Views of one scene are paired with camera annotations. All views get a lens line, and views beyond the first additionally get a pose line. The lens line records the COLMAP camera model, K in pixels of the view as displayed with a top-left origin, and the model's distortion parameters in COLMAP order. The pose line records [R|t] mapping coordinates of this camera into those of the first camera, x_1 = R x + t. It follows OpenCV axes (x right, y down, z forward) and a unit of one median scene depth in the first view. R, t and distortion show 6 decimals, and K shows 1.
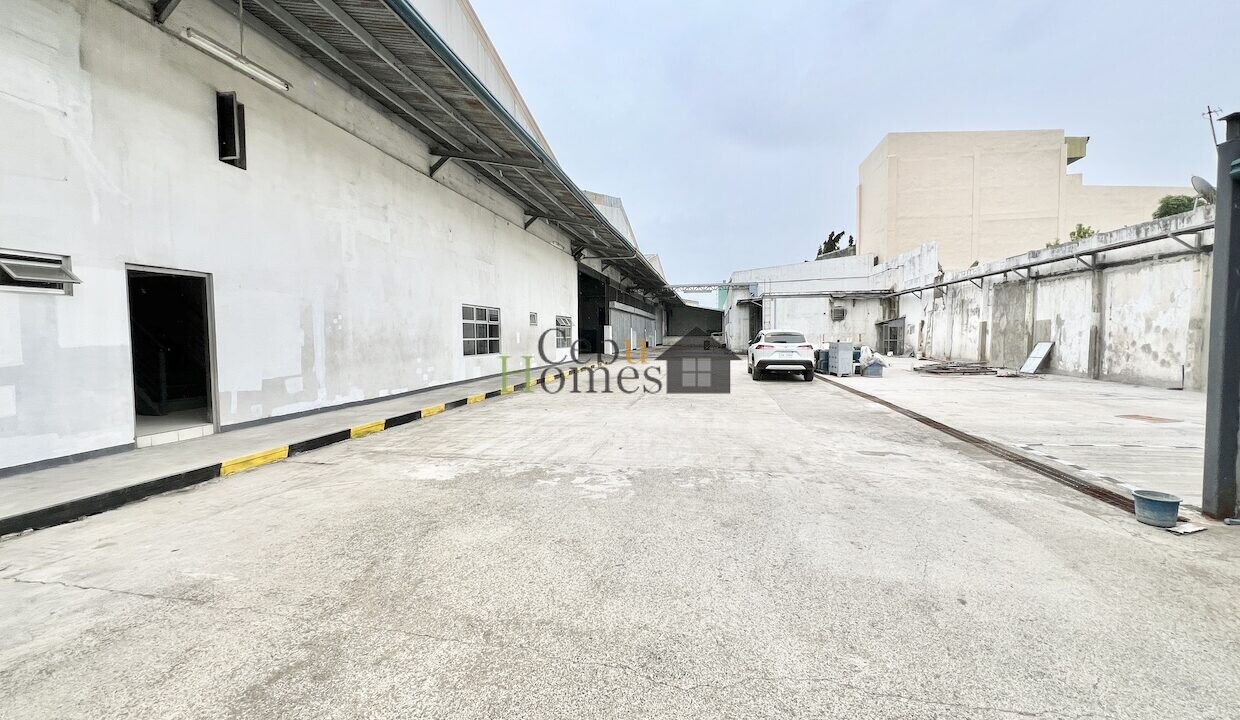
lens RADIAL K [[495.0, 0, 621.8], [0, 495.0, 358.9], [0, 0, 1]] dist [-0.000656, 0.000355]
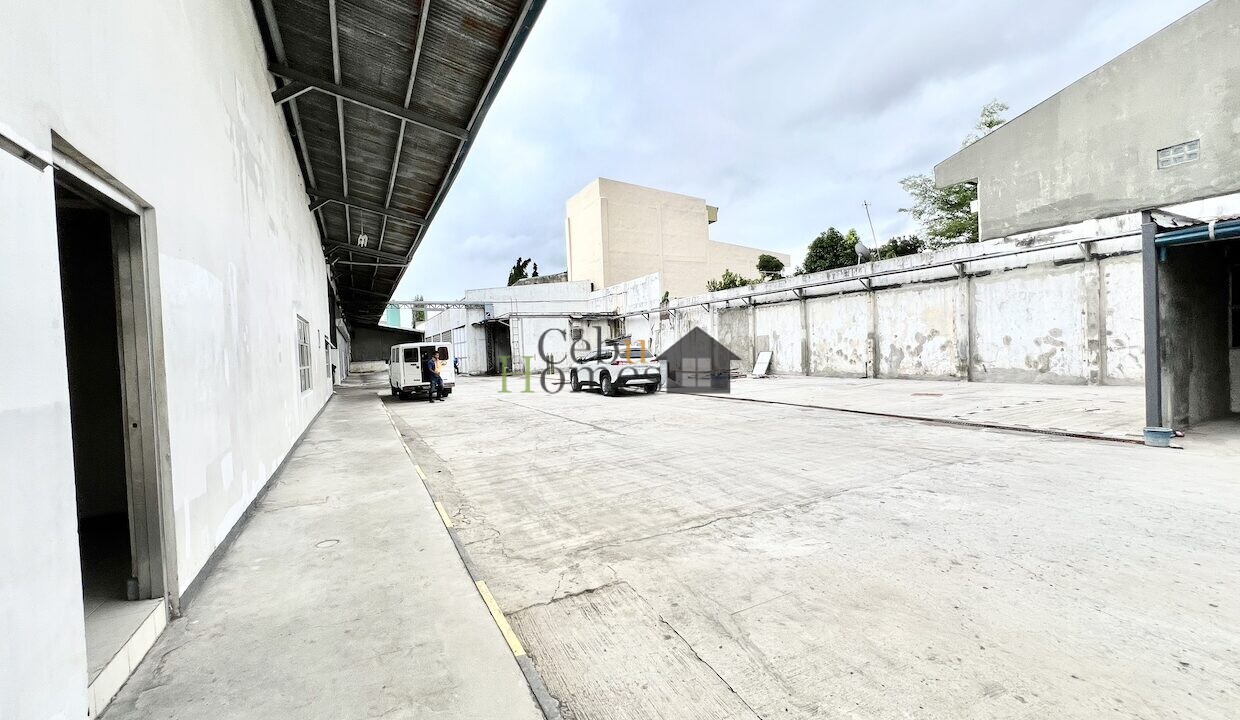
lens RADIAL K [[495.0, 0, 621.5], [0, 495.0, 356.2], [0, 0, 1]] dist [-0.000656, 0.000355]
pose [[0.779473, -0.032719, 0.625581, -0.298460], [0.064341, 0.997535, -0.027996, -0.008339], [-0.623123, 0.062072, 0.779657, 0.177064]]
